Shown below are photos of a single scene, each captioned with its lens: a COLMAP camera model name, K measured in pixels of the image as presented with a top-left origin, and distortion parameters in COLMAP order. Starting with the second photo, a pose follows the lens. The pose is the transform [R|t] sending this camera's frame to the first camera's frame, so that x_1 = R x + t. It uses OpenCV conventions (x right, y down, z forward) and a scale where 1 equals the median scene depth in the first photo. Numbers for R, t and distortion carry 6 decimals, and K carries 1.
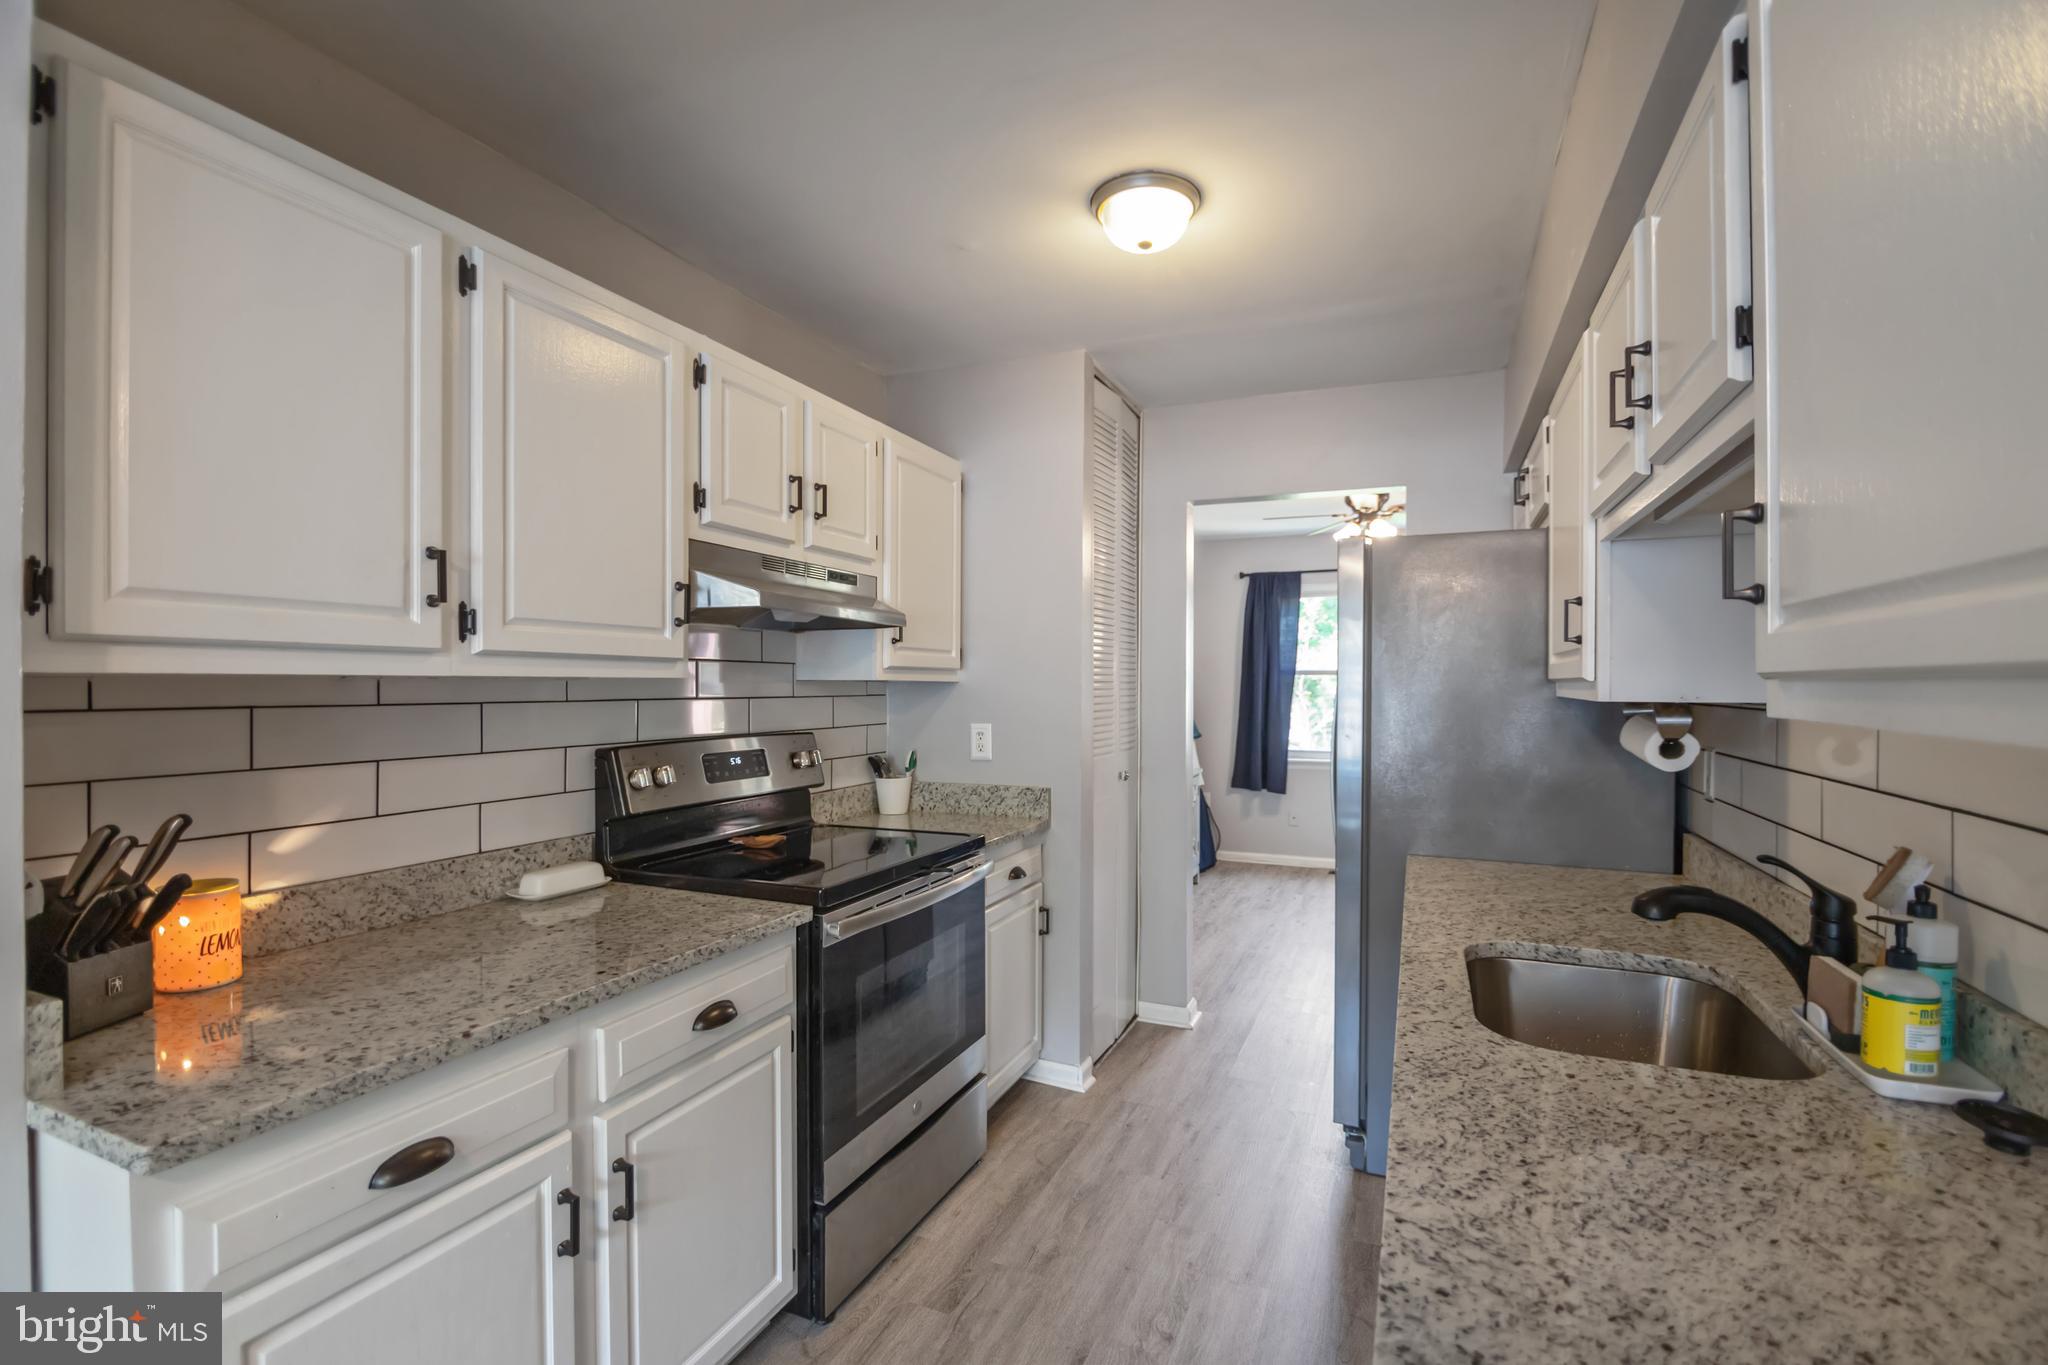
lens RADIAL K [[916.8, 0, 1024.0], [0, 916.8, 682.5], [0, 0, 1]] dist [-0.011137, -0.001683]
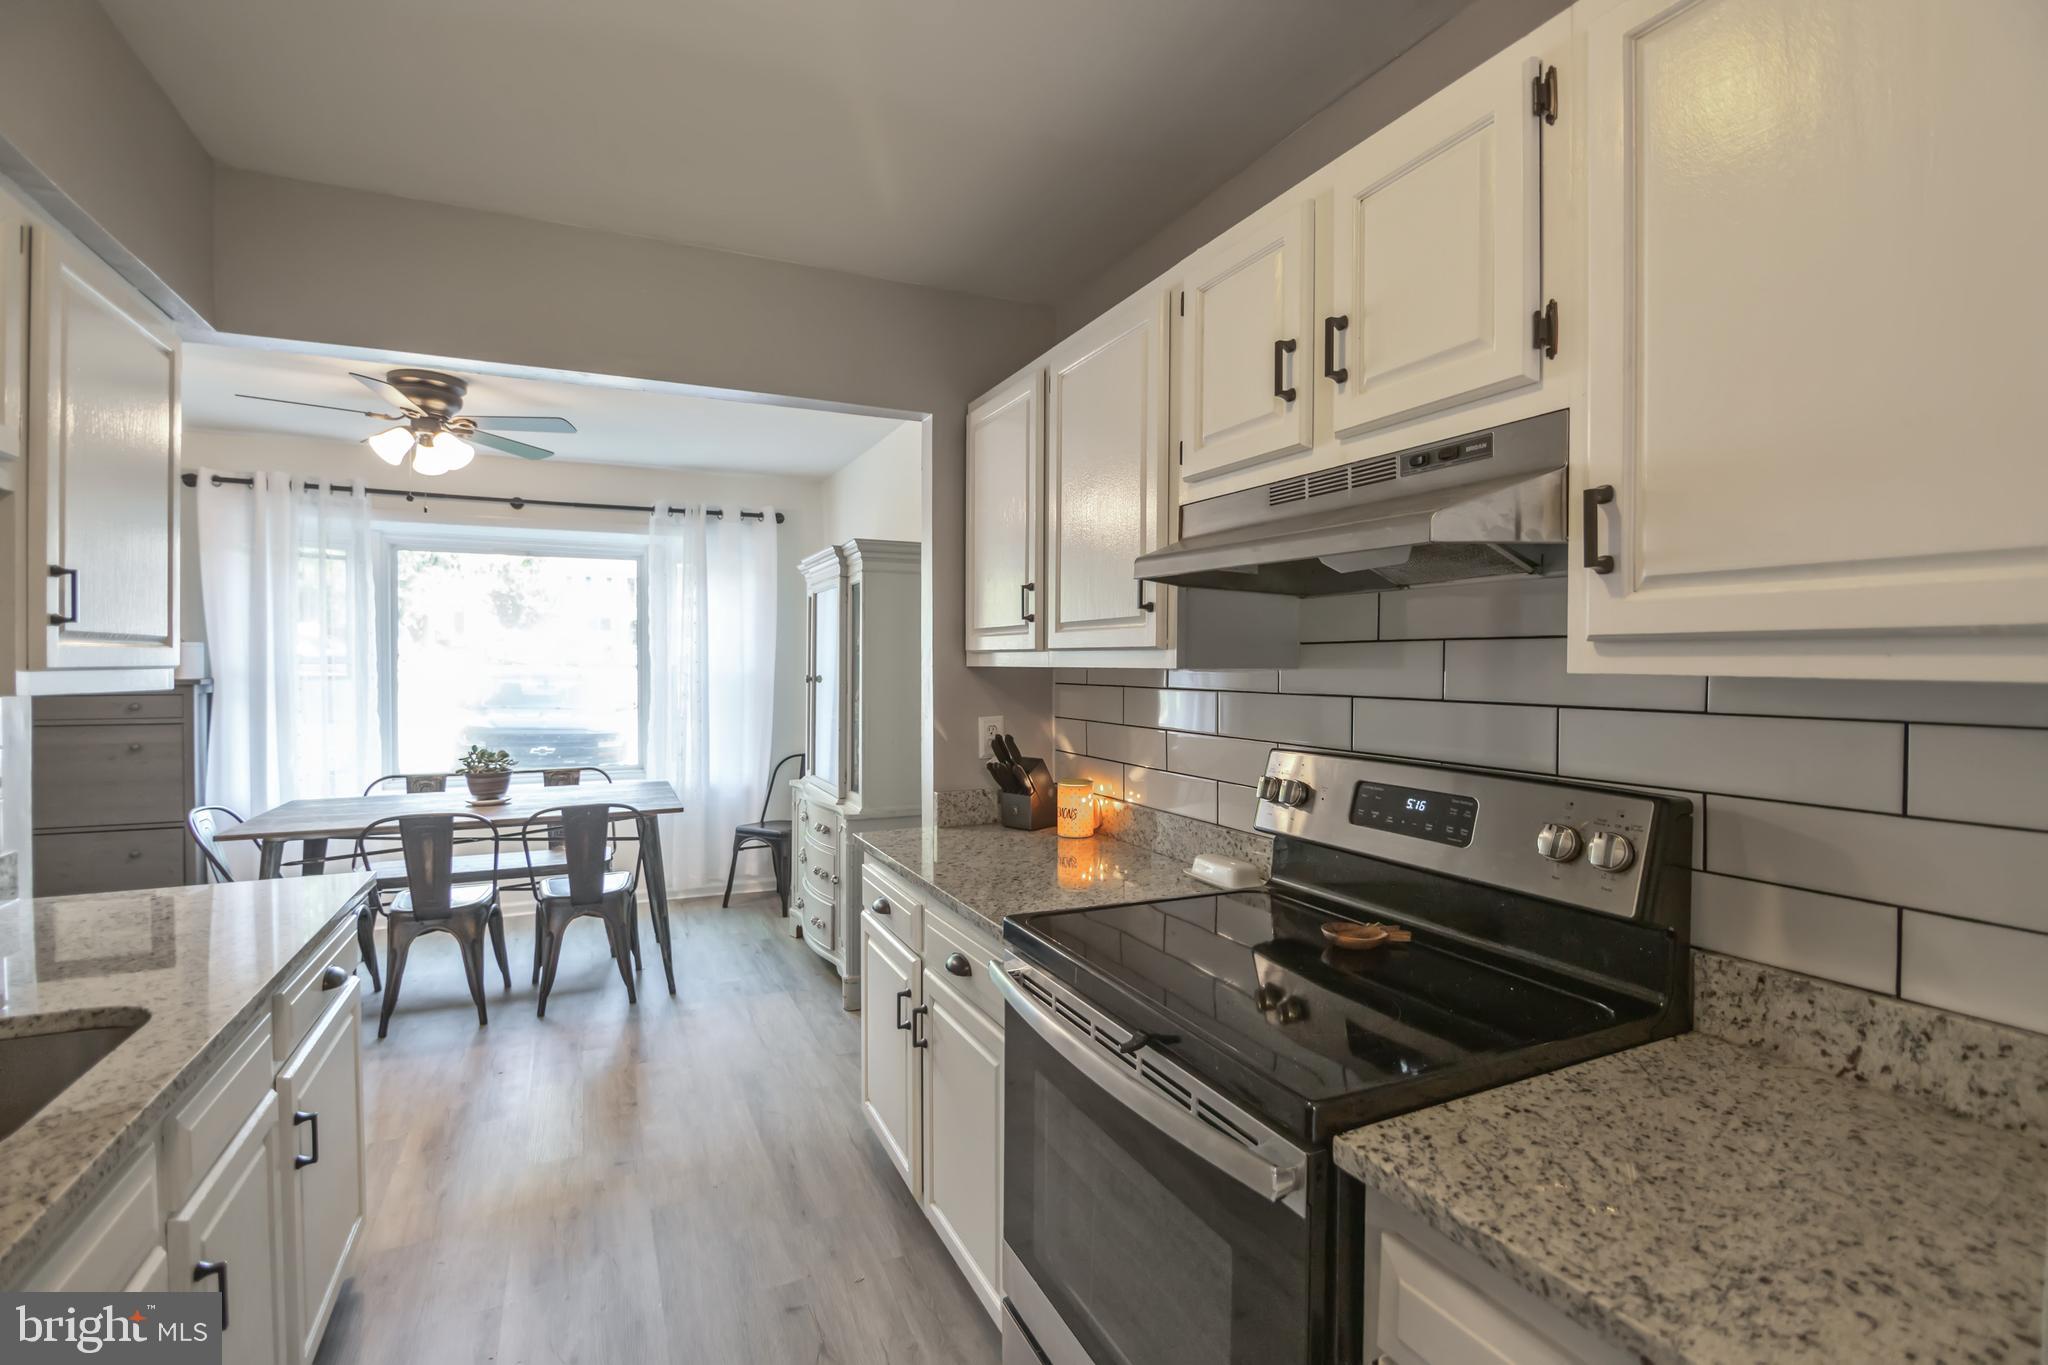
lens RADIAL K [[942.4, 0, 1024.0], [0, 942.4, 682.5], [0, 0, 1]] dist [-0.017750, -0.000538]
pose [[-0.656299, 0.008329, -0.754455, 0.427128], [-0.008767, 0.999787, 0.018663, -0.006073], [0.754450, 0.018863, -0.656086, 1.595625]]
